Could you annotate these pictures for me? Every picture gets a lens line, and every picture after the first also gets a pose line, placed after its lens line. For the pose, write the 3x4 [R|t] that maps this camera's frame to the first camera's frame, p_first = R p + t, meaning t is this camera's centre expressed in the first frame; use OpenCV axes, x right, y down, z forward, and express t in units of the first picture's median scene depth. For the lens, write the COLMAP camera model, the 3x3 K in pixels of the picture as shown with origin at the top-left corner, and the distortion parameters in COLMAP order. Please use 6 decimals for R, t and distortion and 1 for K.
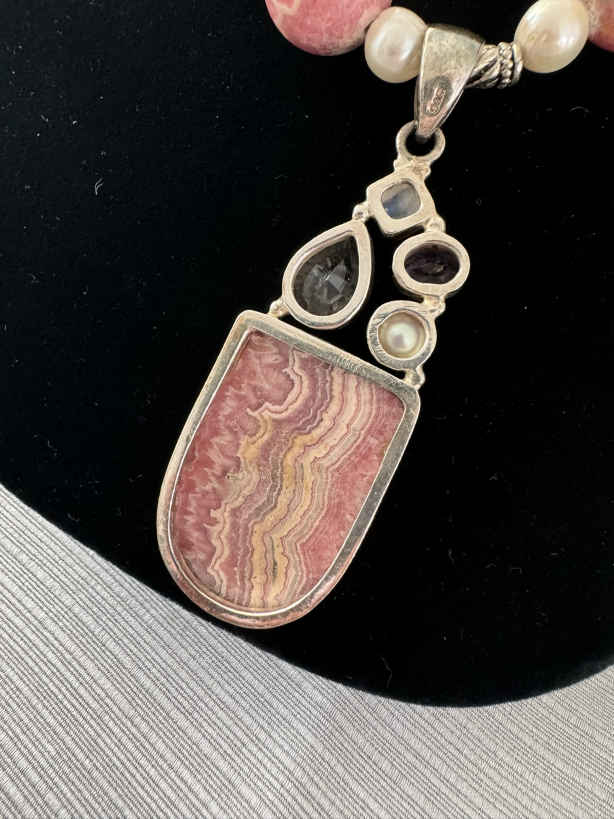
lens RADIAL K [[566.8, 0, 311.9], [0, 566.8, 413.9], [0, 0, 1]] dist [-0.006871, -0.009888]
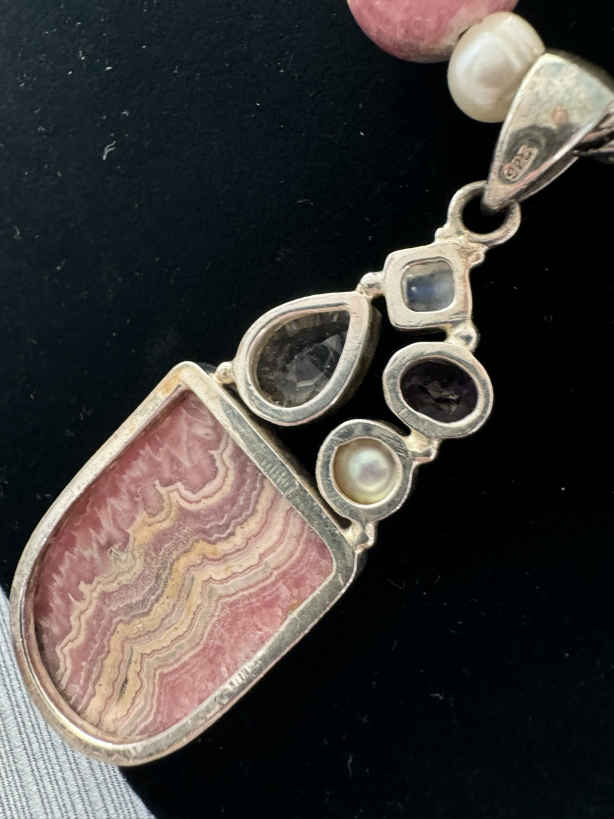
lens RADIAL K [[566.8, 0, 303.6], [0, 566.8, 403.3], [0, 0, 1]] dist [-0.006871, -0.009888]
pose [[0.931633, 0.328279, -0.155862, 0.160929], [-0.327414, 0.944341, 0.031937, -0.202435], [0.157671, 0.021278, 0.987262, 0.279122]]
